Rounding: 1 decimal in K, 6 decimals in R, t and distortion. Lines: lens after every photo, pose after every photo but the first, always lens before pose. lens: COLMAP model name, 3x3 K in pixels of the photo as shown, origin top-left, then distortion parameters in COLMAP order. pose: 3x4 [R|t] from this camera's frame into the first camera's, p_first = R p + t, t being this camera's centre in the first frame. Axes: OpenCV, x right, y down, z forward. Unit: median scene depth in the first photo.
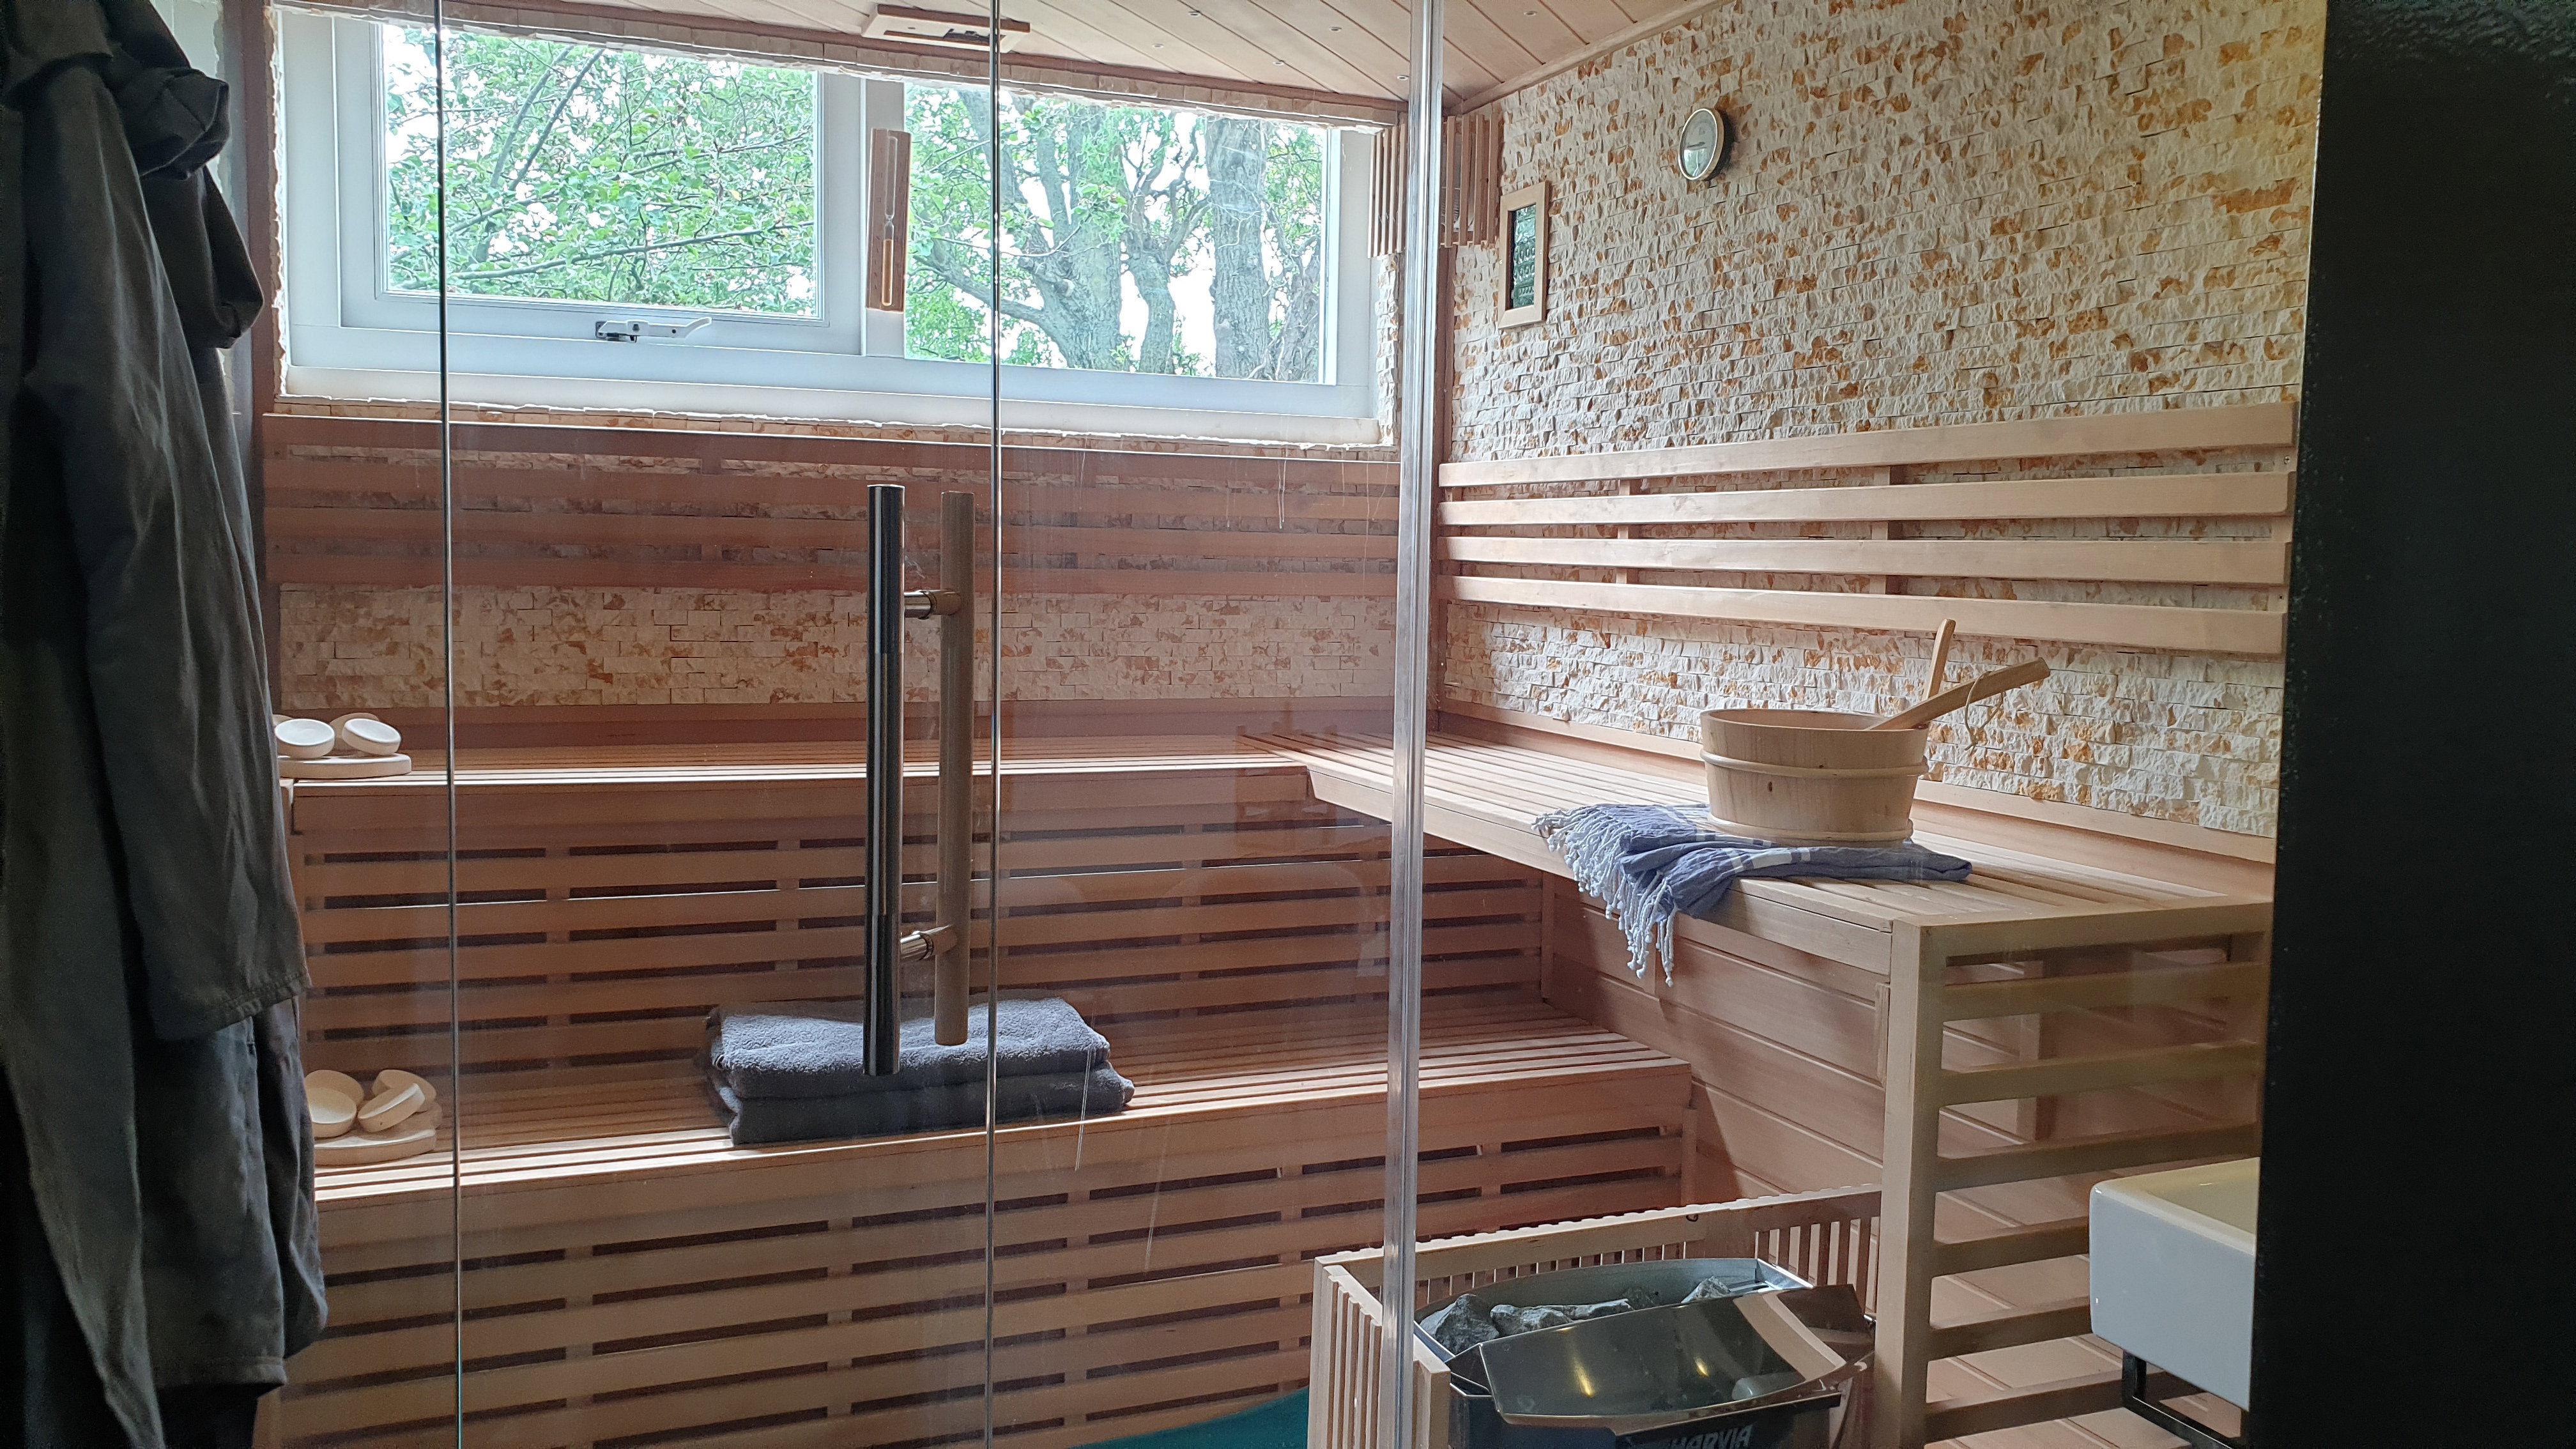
lens RADIAL K [[2077.9, 0, 1288.0], [0, 2077.9, 724.5], [0, 0, 1]] dist [0.069815, -0.007240]
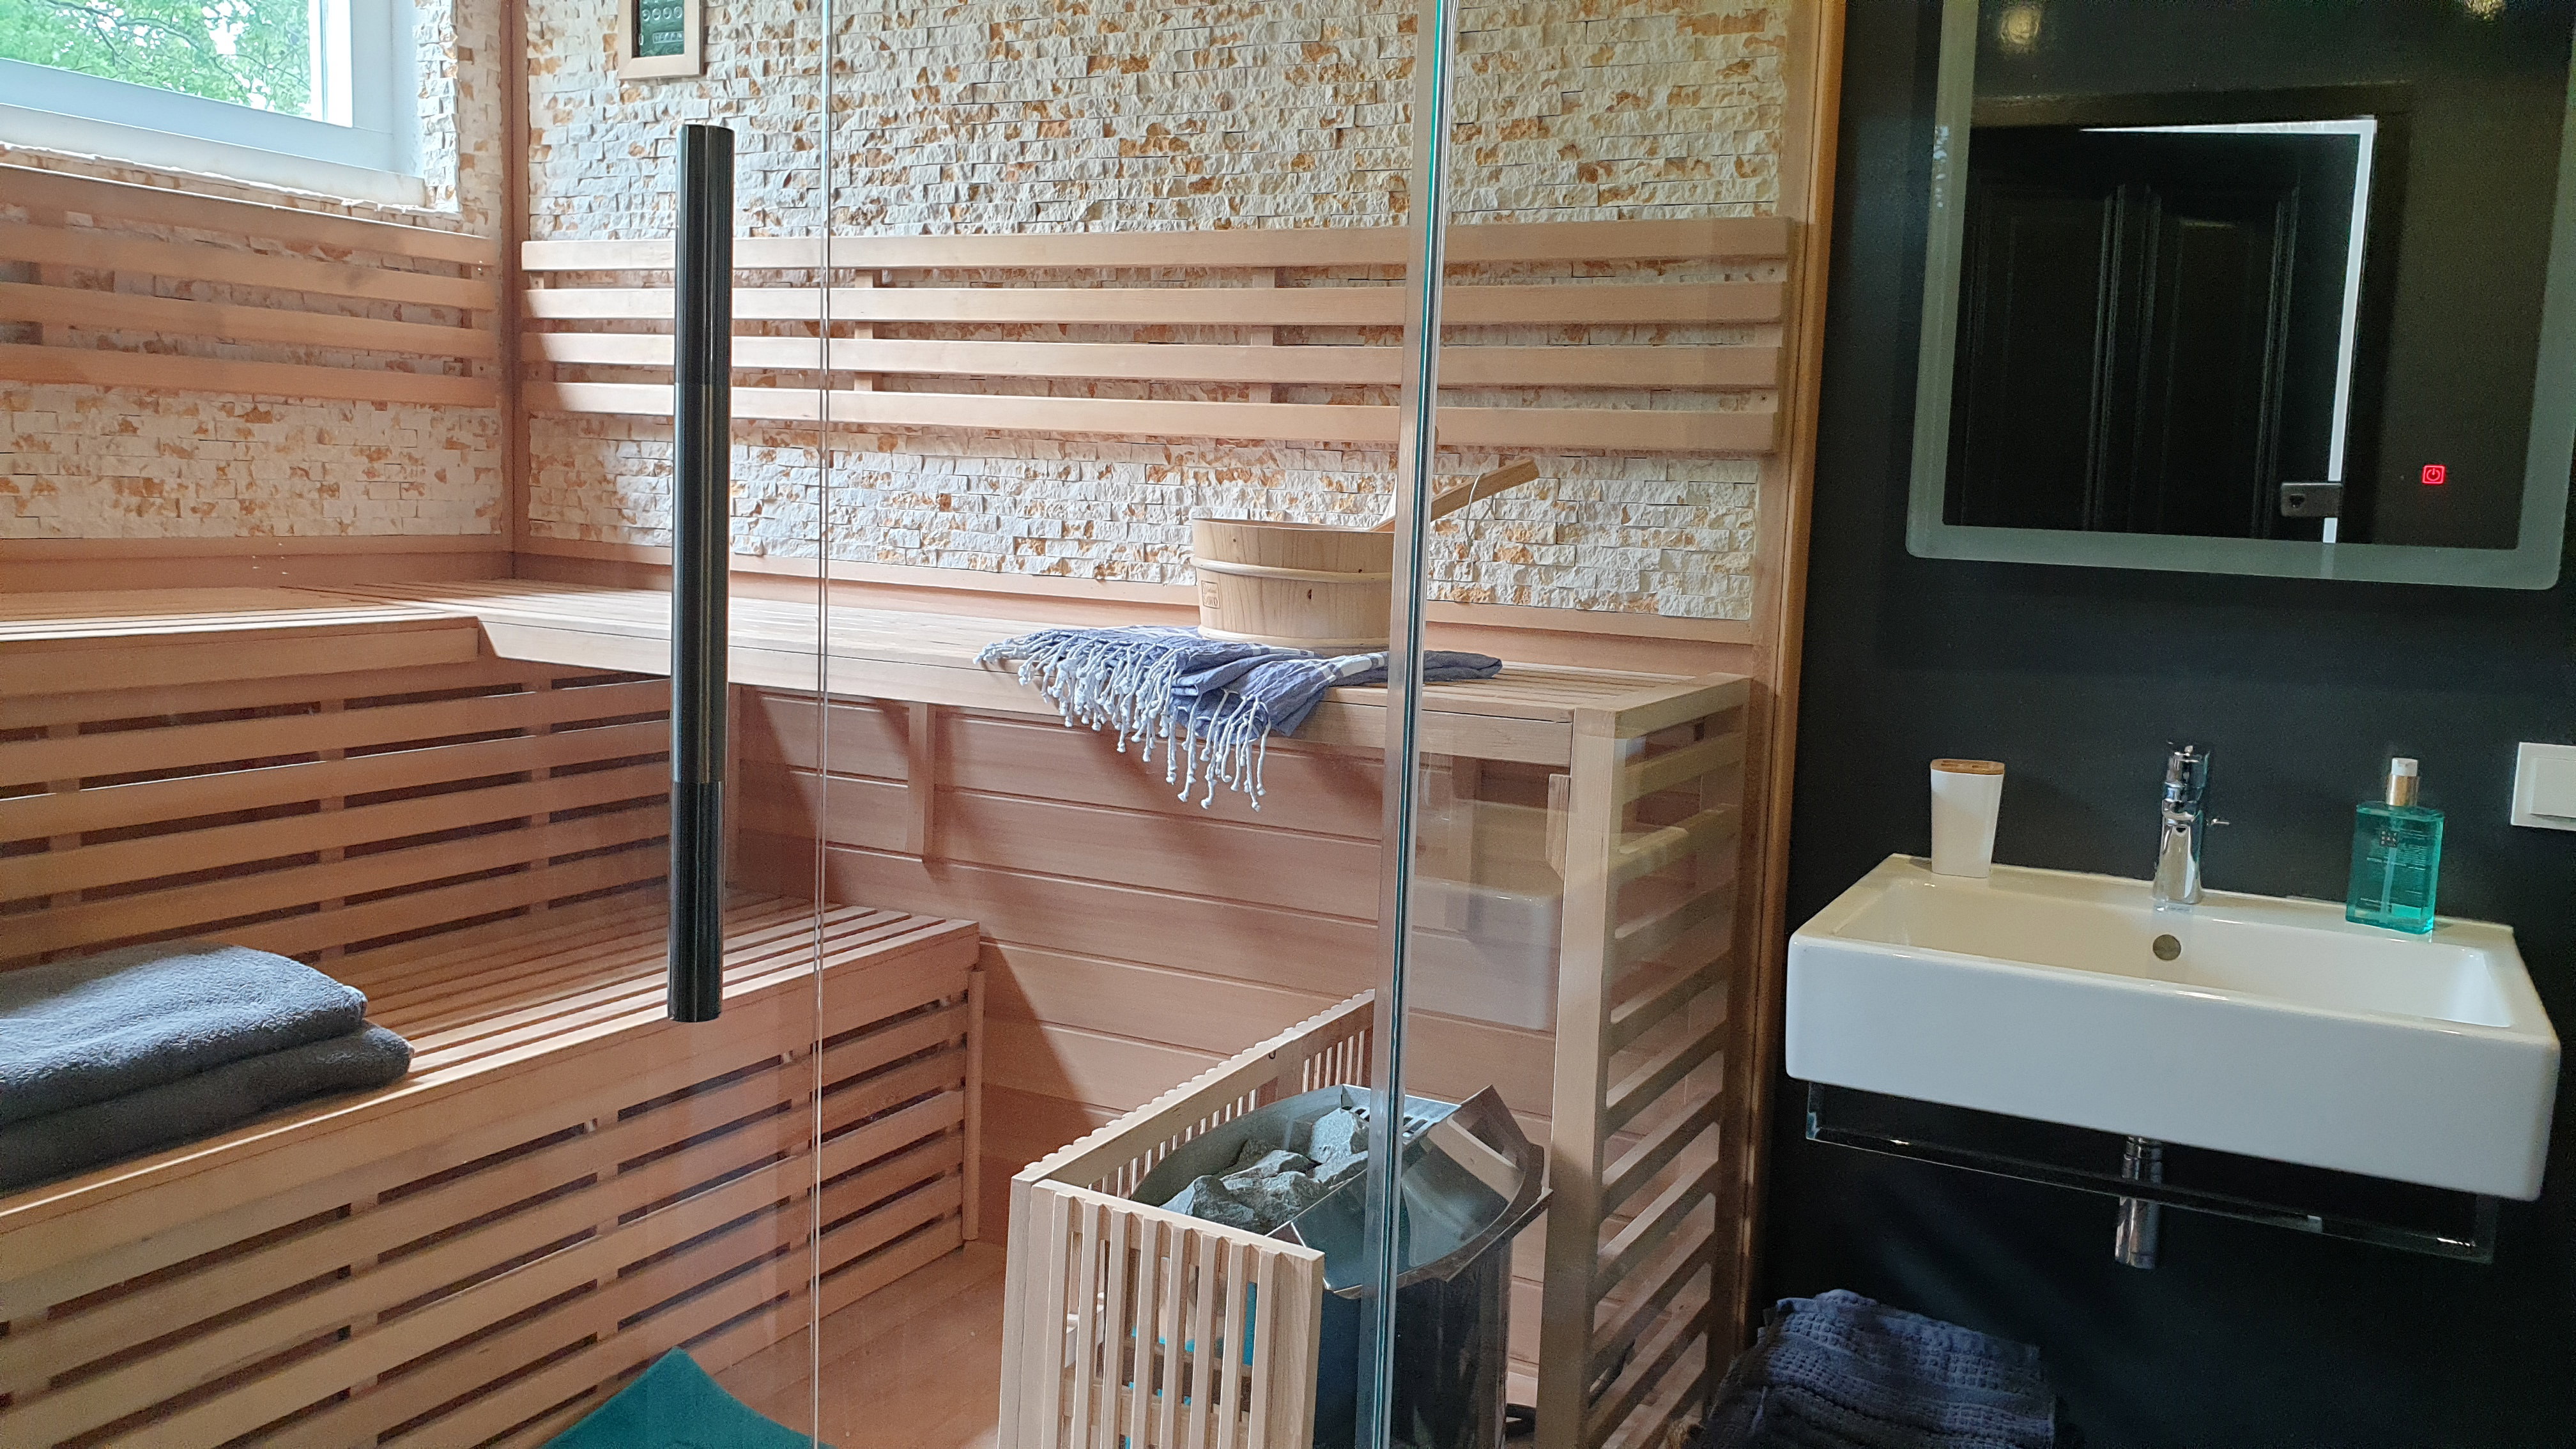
lens RADIAL K [[2120.3, 0, 1288.0], [0, 2120.3, 724.5], [0, 0, 1]] dist [0.076041, -0.008025]
pose [[0.766344, -0.066629, 0.638966, -0.328378], [0.031890, 0.997326, 0.065751, 0.020943], [-0.641638, -0.030011, 0.766420, 0.227980]]
